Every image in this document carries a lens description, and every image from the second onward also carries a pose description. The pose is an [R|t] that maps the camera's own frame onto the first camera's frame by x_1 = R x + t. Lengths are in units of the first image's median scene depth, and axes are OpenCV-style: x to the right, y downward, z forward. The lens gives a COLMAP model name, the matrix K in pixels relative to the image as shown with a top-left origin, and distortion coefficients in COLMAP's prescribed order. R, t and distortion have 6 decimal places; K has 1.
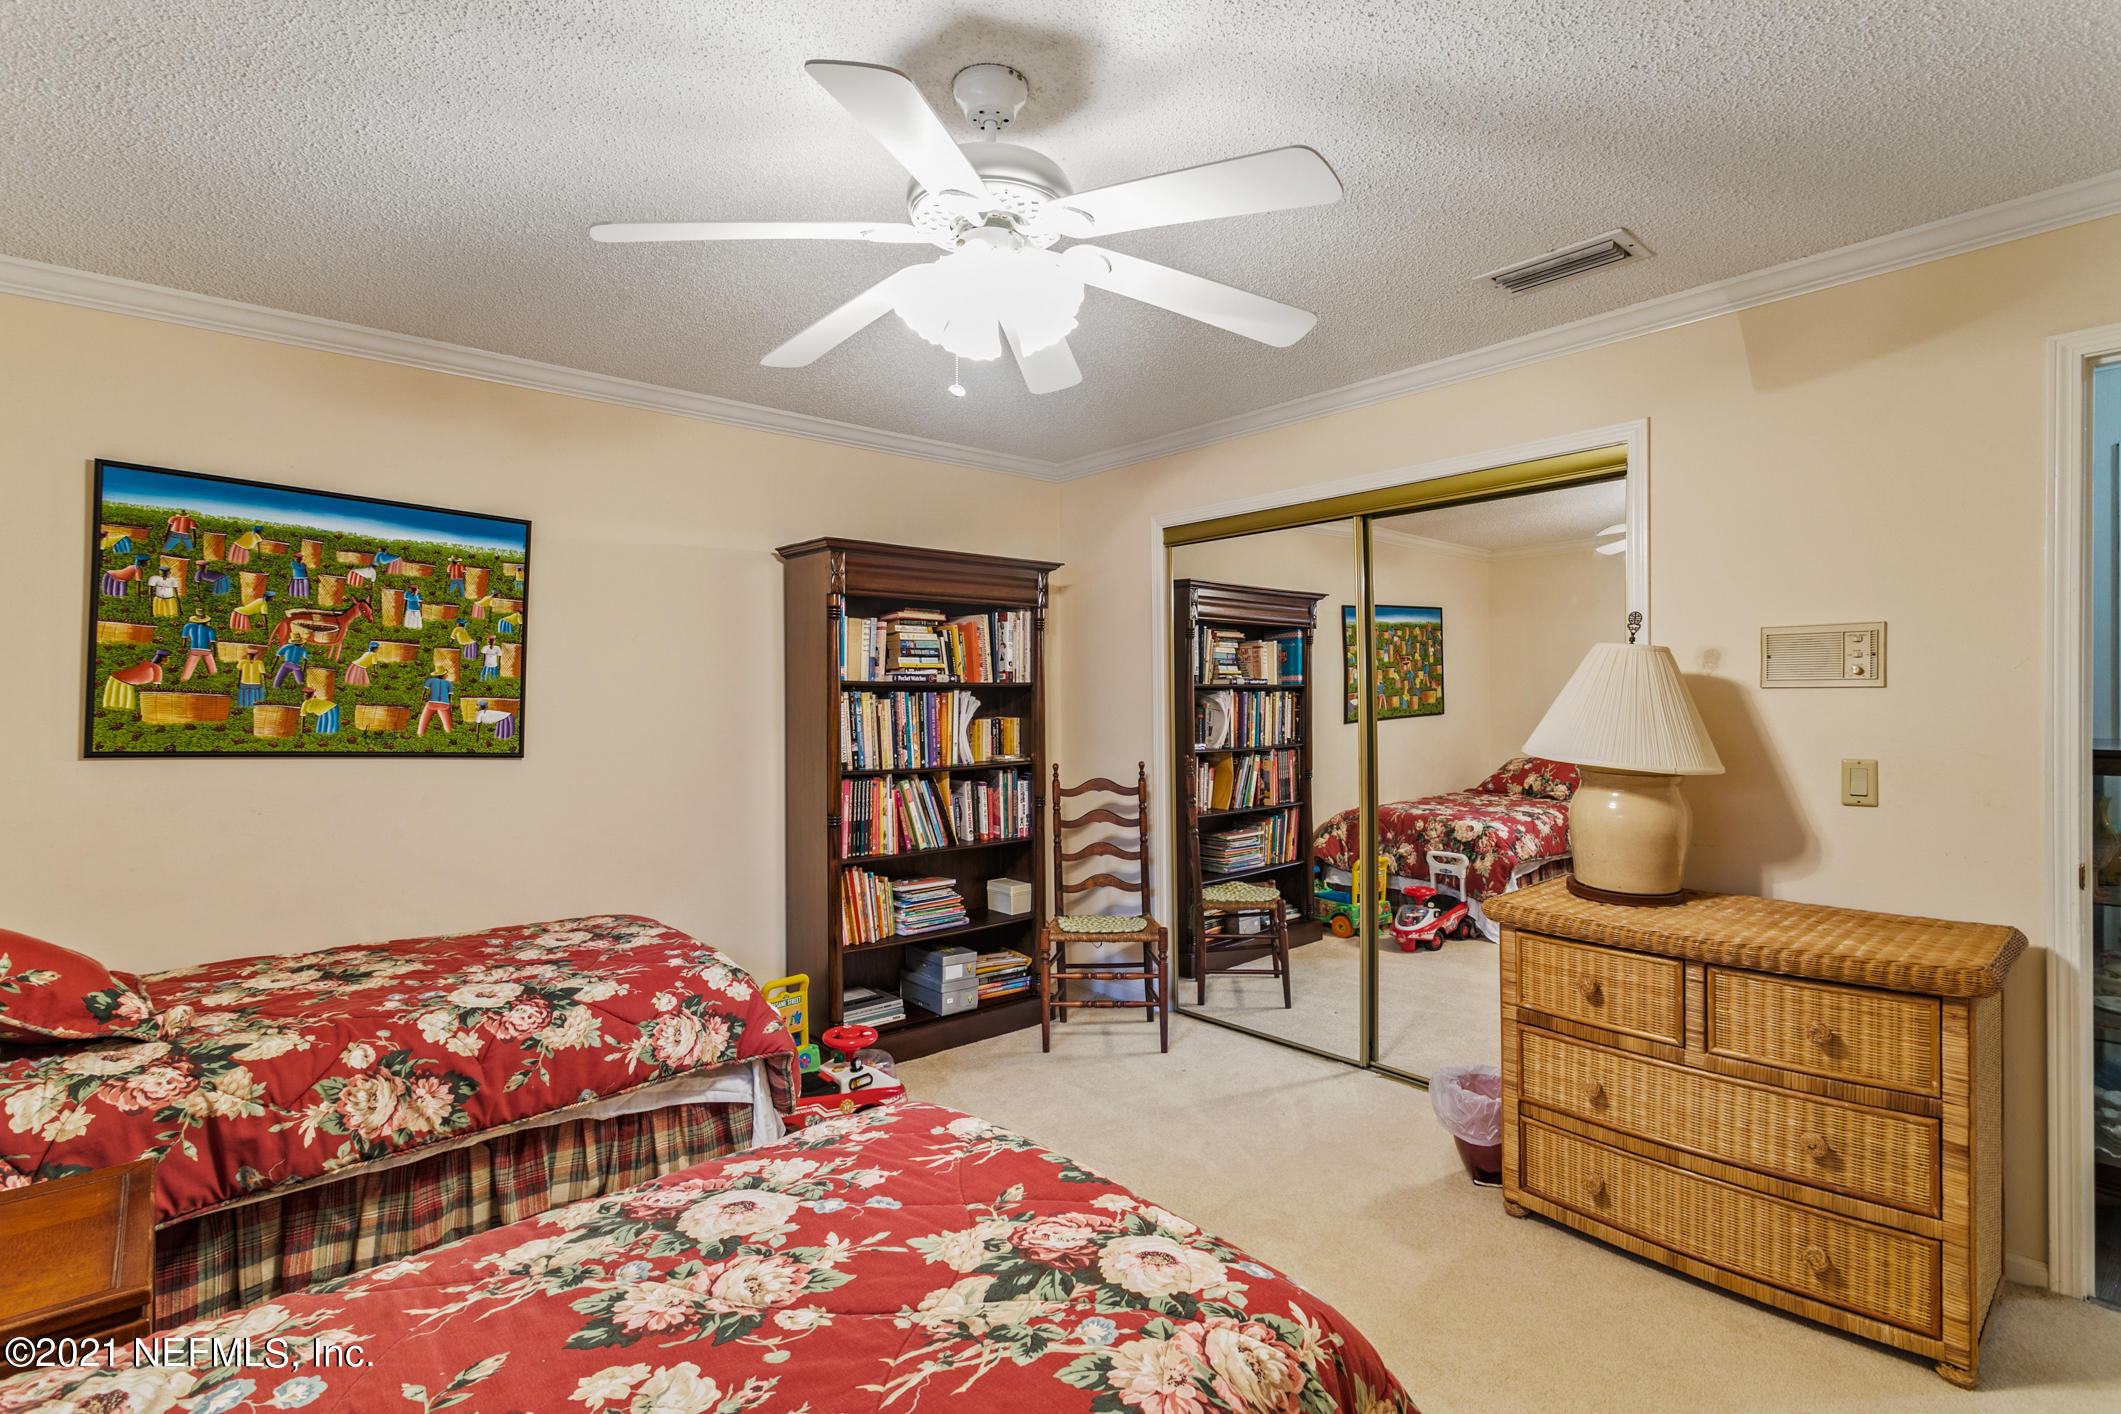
lens RADIAL K [[1011.3, 0, 1057.9], [0, 1011.3, 680.5], [0, 0, 1]] dist [-0.014987, -0.000069]
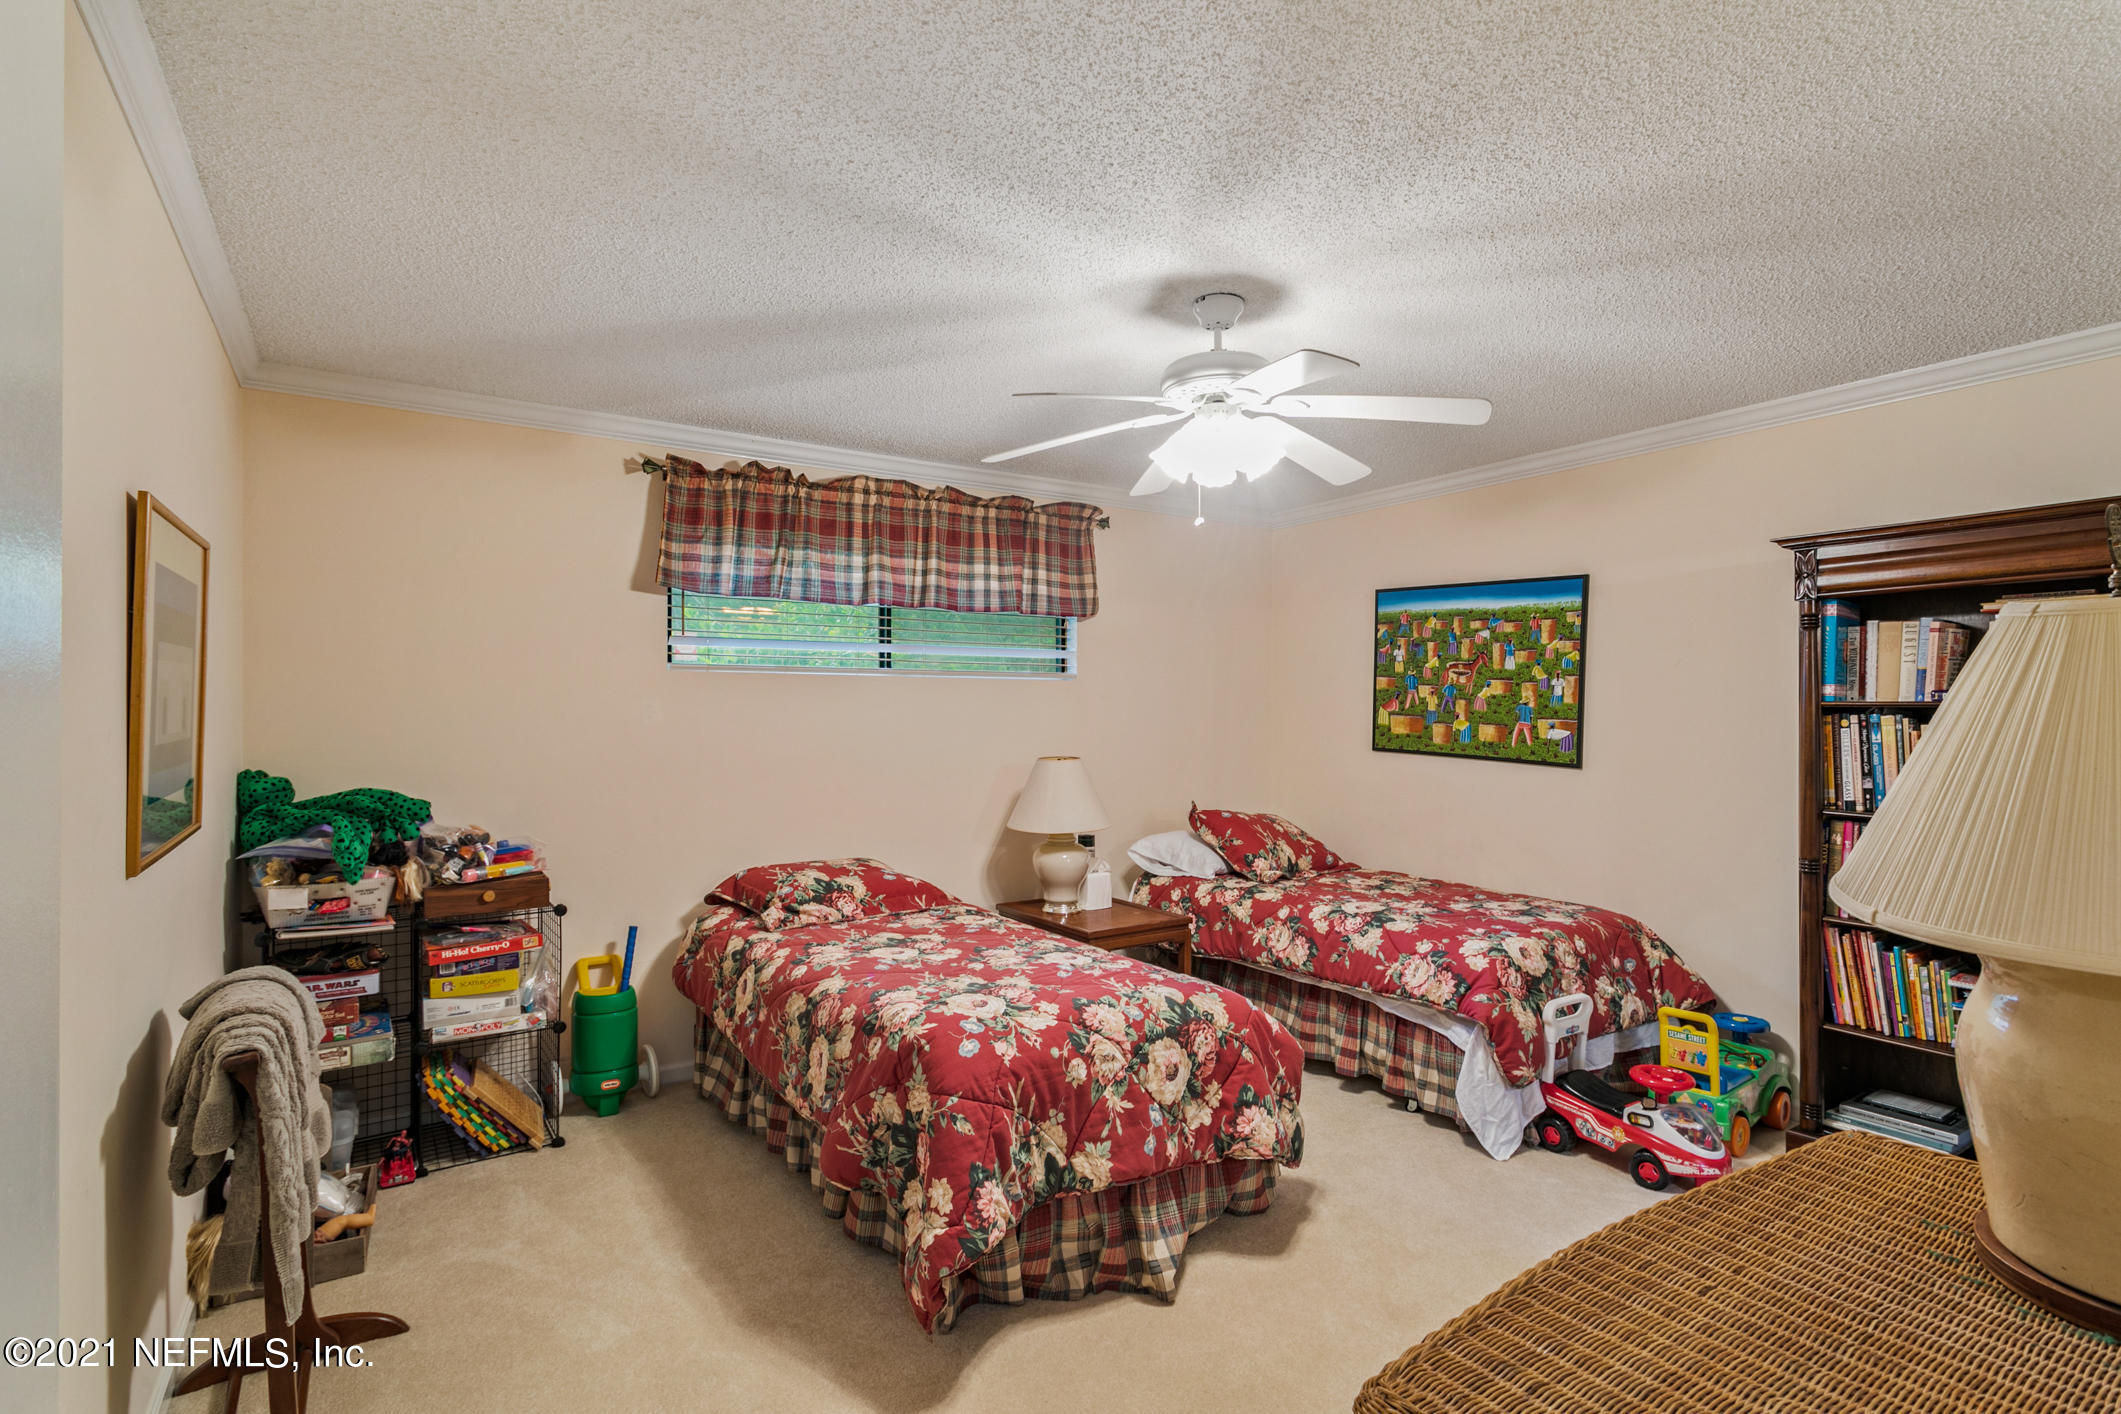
lens RADIAL K [[1011.3, 0, 1057.9], [0, 1011.3, 680.5], [0, 0, 1]] dist [-0.014987, -0.000069]
pose [[-0.145376, -0.031188, -0.988885, 0.876458], [0.016403, 0.999290, -0.033928, 0.000720], [0.989240, -0.021153, -0.144761, 0.615094]]
